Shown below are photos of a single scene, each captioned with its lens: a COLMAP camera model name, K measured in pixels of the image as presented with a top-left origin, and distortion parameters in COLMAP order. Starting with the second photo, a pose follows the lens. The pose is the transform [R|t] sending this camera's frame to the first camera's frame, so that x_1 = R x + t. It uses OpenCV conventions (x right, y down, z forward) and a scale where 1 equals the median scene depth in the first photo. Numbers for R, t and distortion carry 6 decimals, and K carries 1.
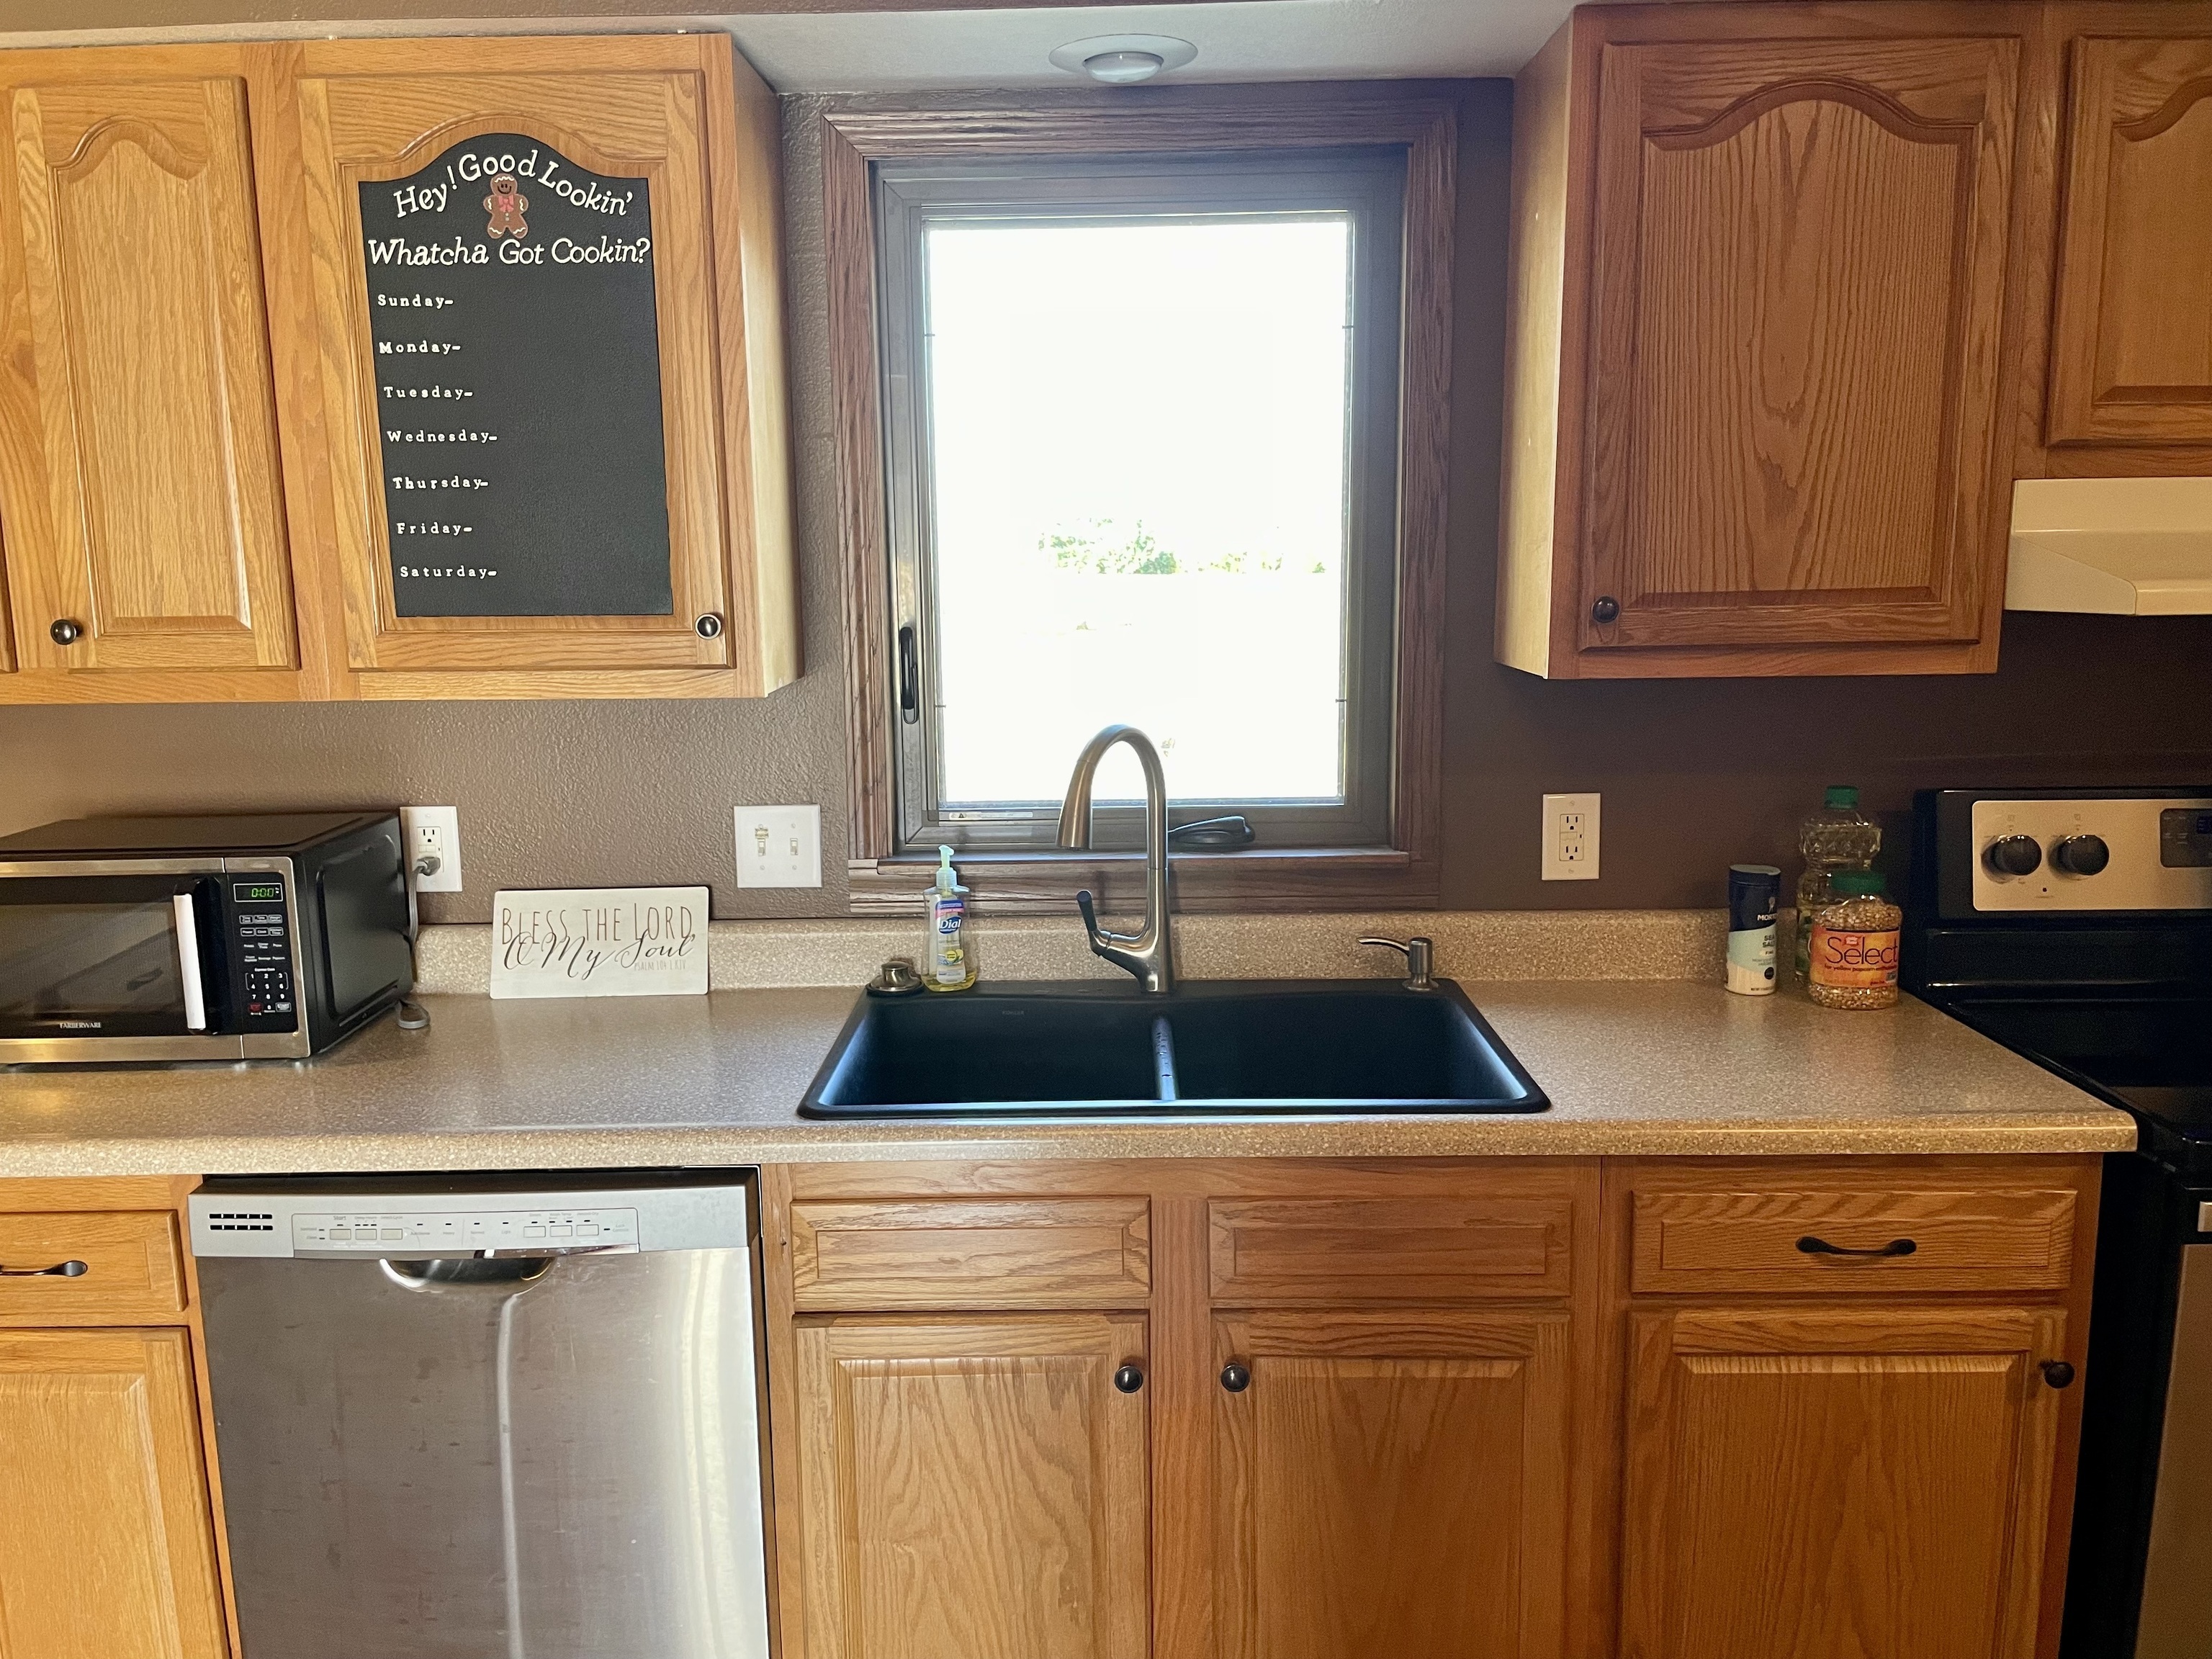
lens RADIAL K [[1666.5, 0, 1113.8], [0, 1666.5, 813.6], [0, 0, 1]] dist [0.096366, -0.144405]
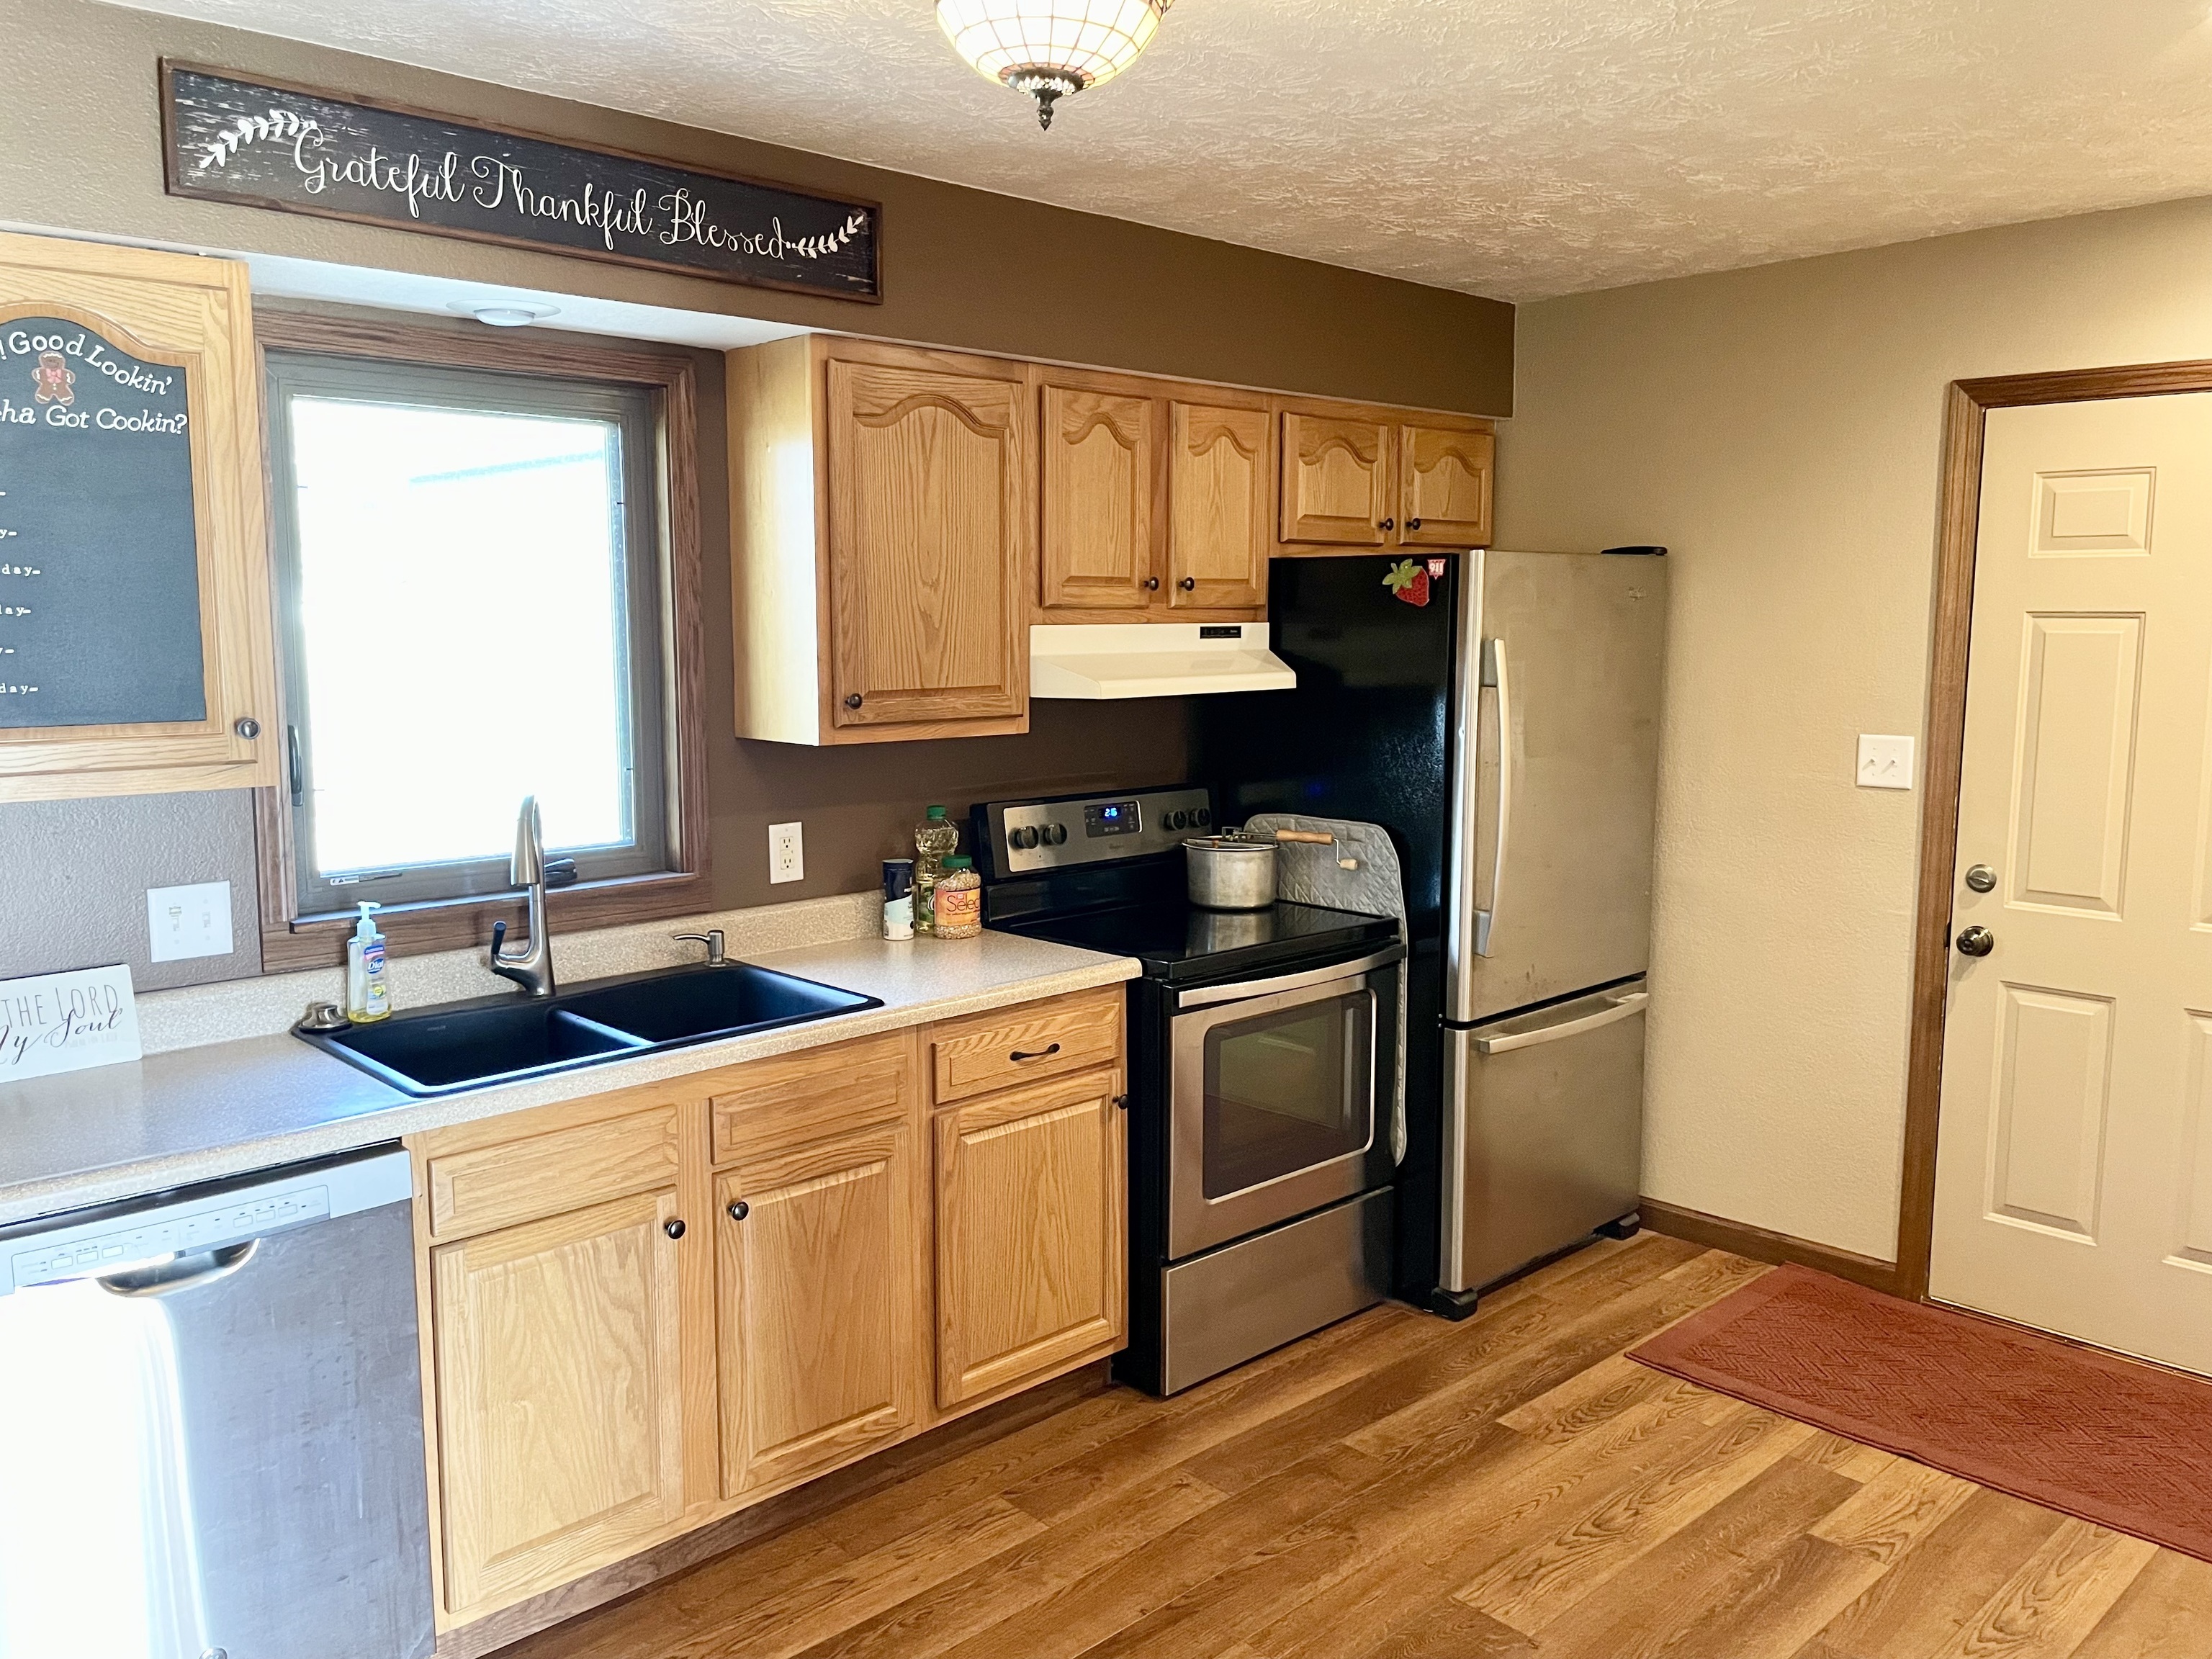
lens RADIAL K [[1666.5, 0, 1113.8], [0, 1666.5, 813.6], [0, 0, 1]] dist [0.096366, -0.144405]
pose [[0.710605, -0.069066, 0.700194, -0.679854], [0.102632, 0.994701, -0.006042, 0.022287], [-0.696066, 0.076156, 0.713927, -0.320115]]
